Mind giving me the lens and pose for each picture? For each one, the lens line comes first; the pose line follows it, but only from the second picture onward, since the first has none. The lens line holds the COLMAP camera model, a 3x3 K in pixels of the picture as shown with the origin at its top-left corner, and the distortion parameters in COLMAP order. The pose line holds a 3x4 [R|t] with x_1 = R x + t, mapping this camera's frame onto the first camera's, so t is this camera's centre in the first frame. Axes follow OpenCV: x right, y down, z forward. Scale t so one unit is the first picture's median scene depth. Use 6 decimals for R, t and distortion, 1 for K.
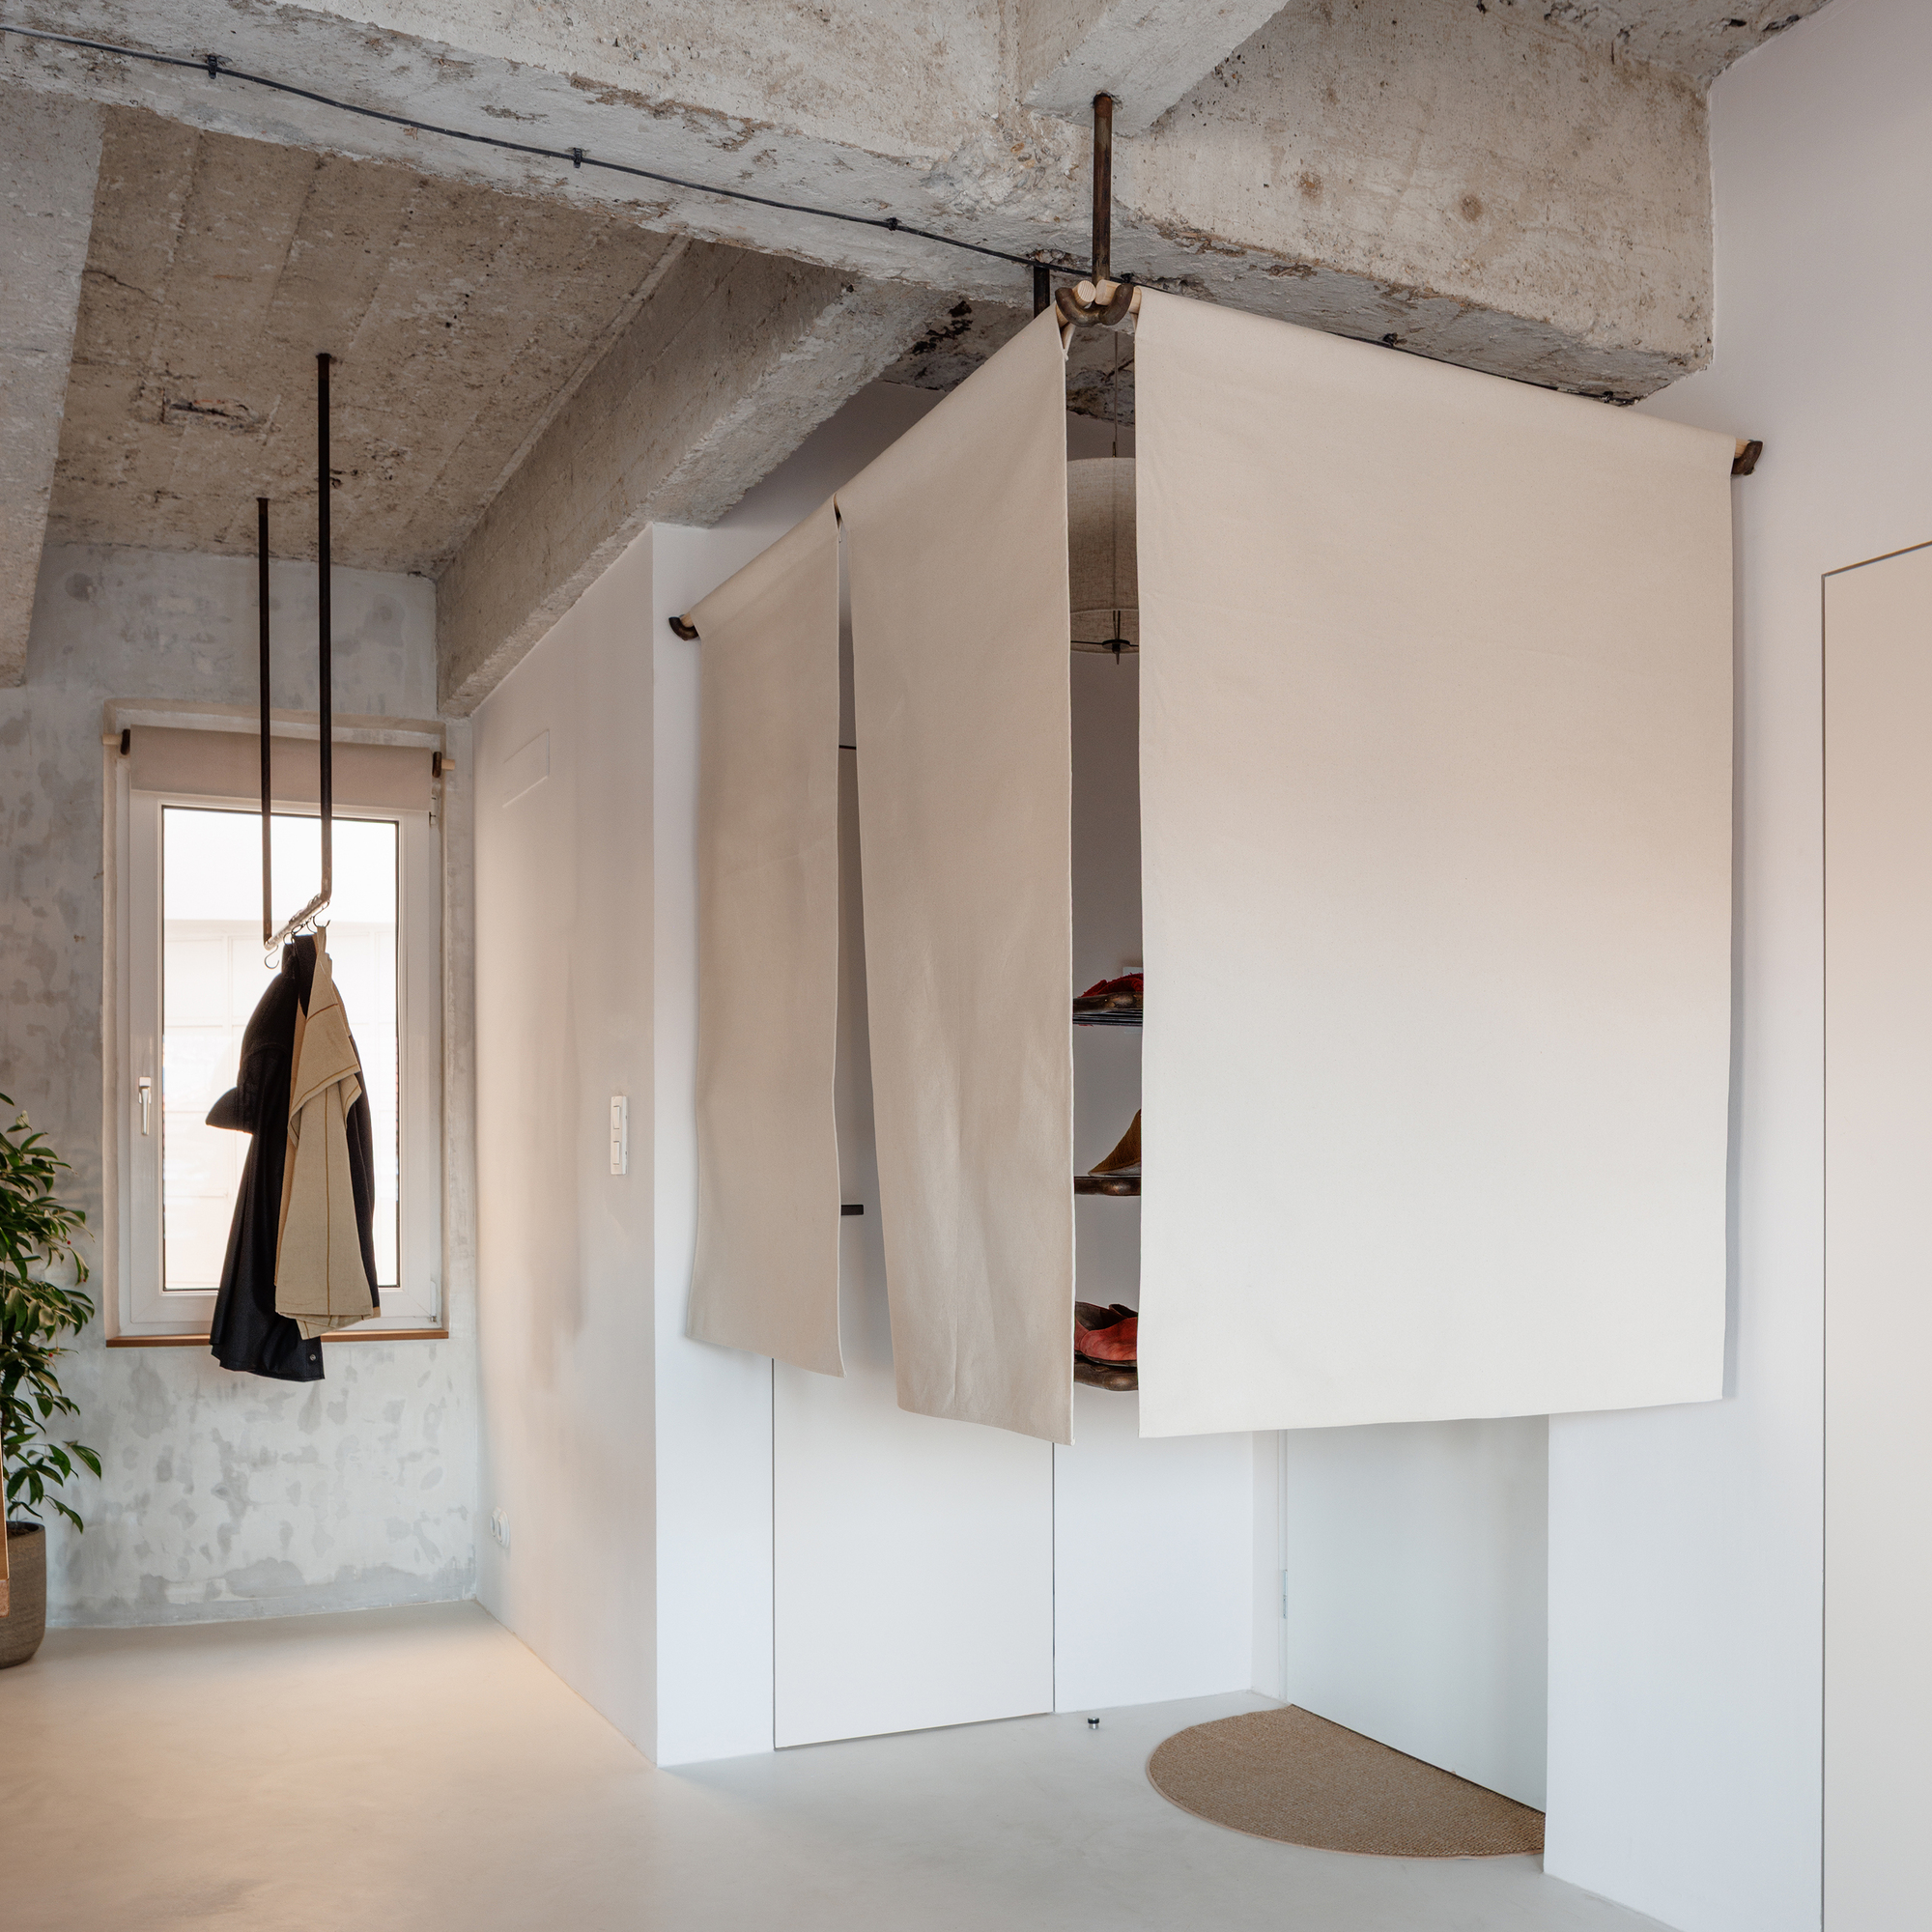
lens RADIAL K [[1999.7, 0, 955.5], [0, 1999.7, 1198.5], [0, 0, 1]] dist [-0.010224, -0.013007]
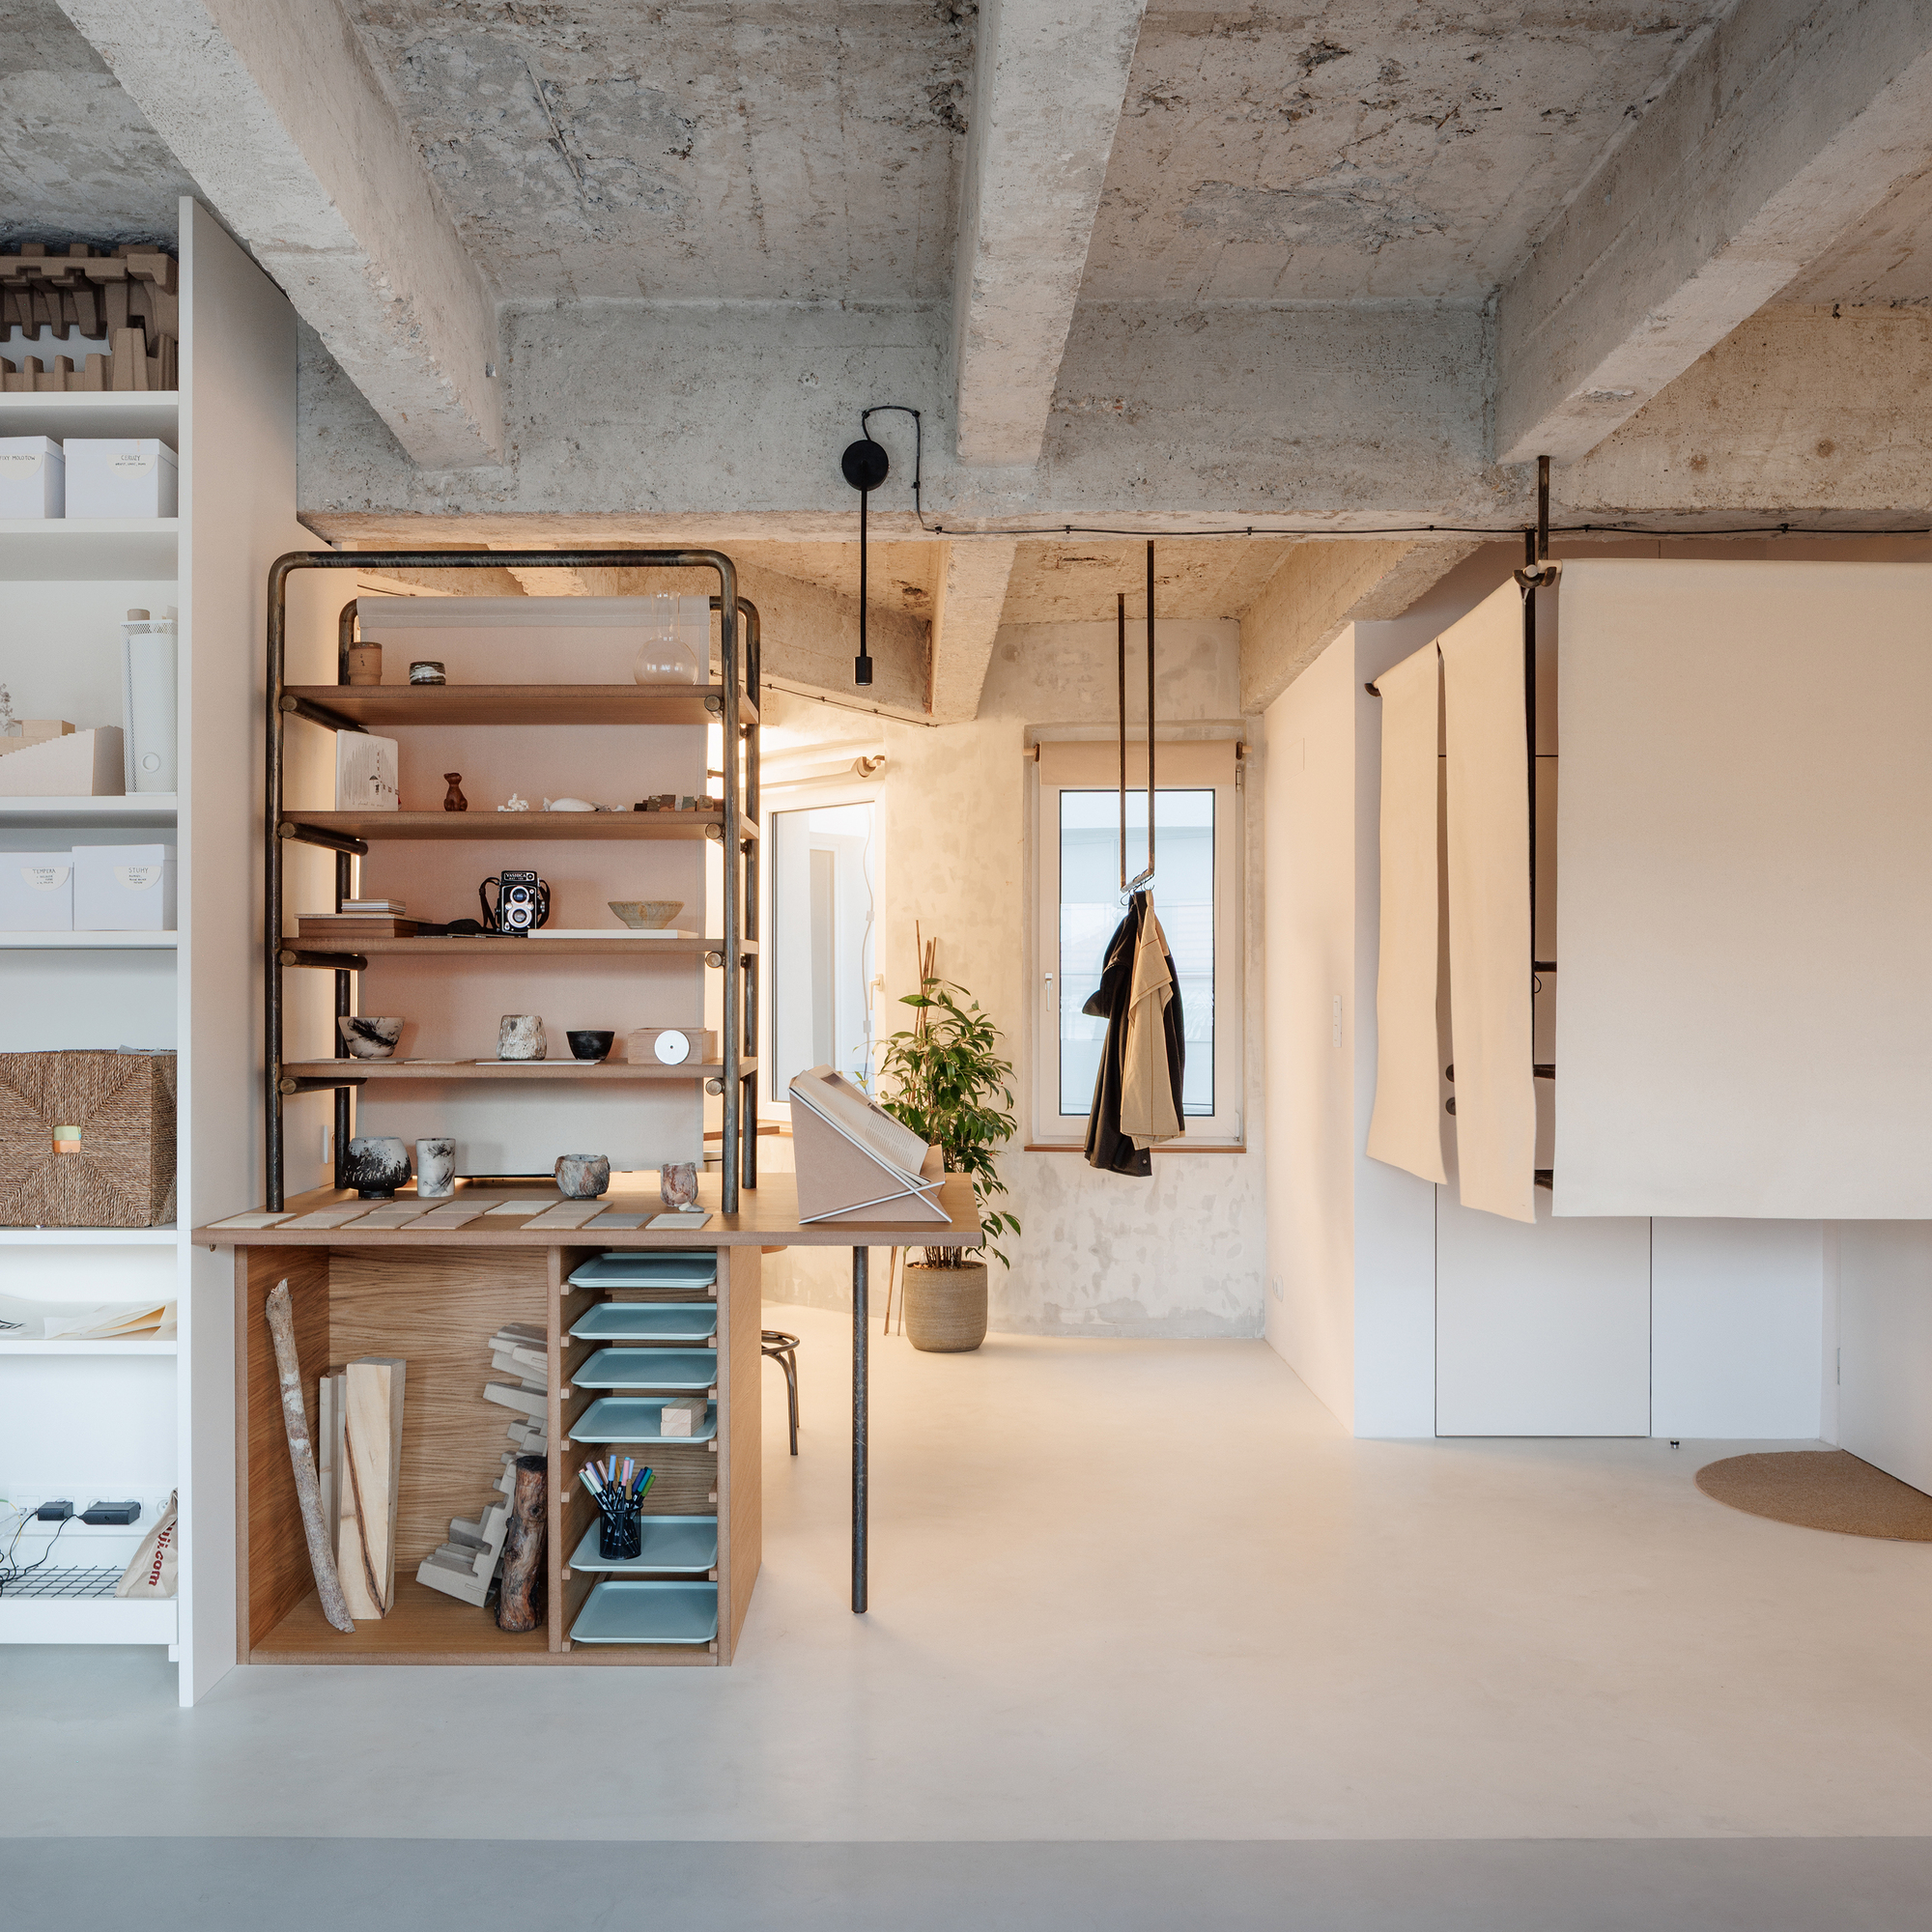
lens RADIAL K [[1967.3, 0, 966.0], [0, 1967.3, 966.0], [0, 0, 1]] dist [0.007517, 0.013735]
pose [[0.906746, -0.007008, -0.421619, 0.179297], [-0.004992, 0.999613, -0.027351, -0.027257], [0.421648, 0.026905, 0.906361, -0.409185]]
